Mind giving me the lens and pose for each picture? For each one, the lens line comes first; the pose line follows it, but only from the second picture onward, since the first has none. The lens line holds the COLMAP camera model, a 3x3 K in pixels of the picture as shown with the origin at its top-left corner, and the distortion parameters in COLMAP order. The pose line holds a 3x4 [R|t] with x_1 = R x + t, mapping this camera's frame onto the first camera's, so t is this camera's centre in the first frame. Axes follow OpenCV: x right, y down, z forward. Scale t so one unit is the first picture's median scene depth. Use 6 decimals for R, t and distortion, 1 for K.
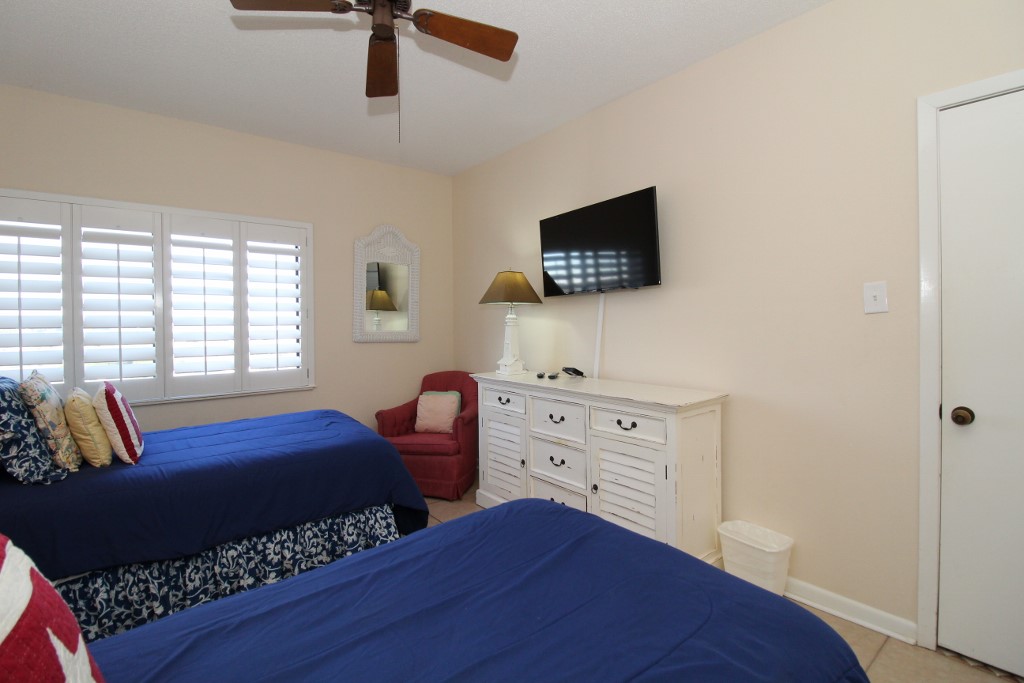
lens RADIAL K [[472.2, 0, 512.8], [0, 472.2, 331.9], [0, 0, 1]] dist [-0.001392, -0.012507]
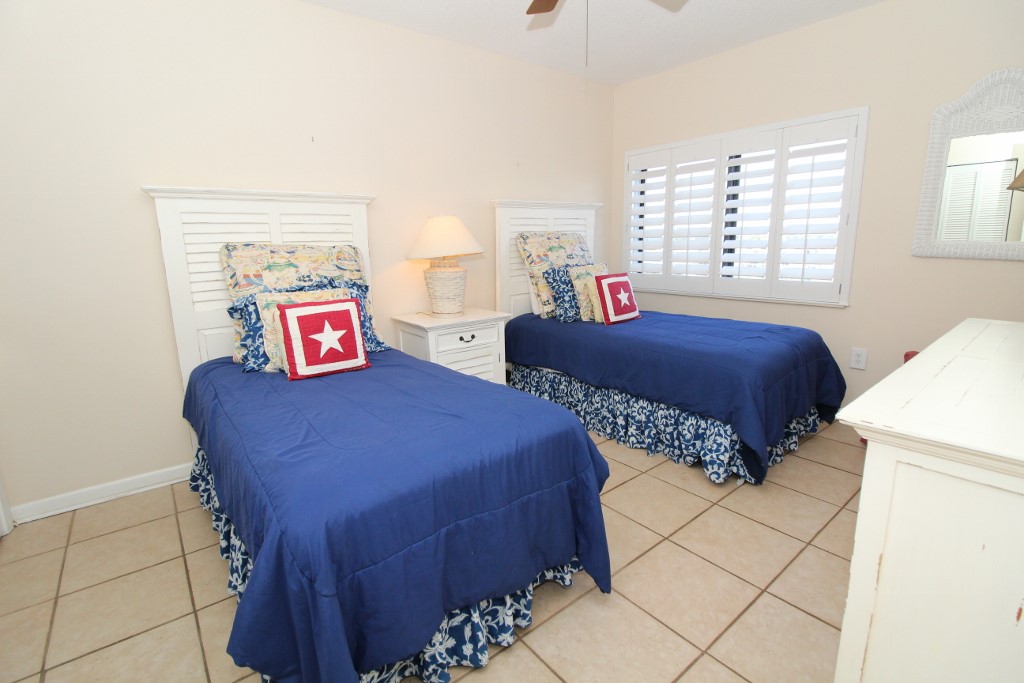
lens RADIAL K [[472.2, 0, 512.8], [0, 472.2, 331.9], [0, 0, 1]] dist [-0.001392, -0.012507]
pose [[-0.001946, 0.203205, -0.979134, 0.660937], [0.005753, 0.979122, 0.203191, -0.021834], [0.999982, -0.005238, -0.003075, 0.576793]]
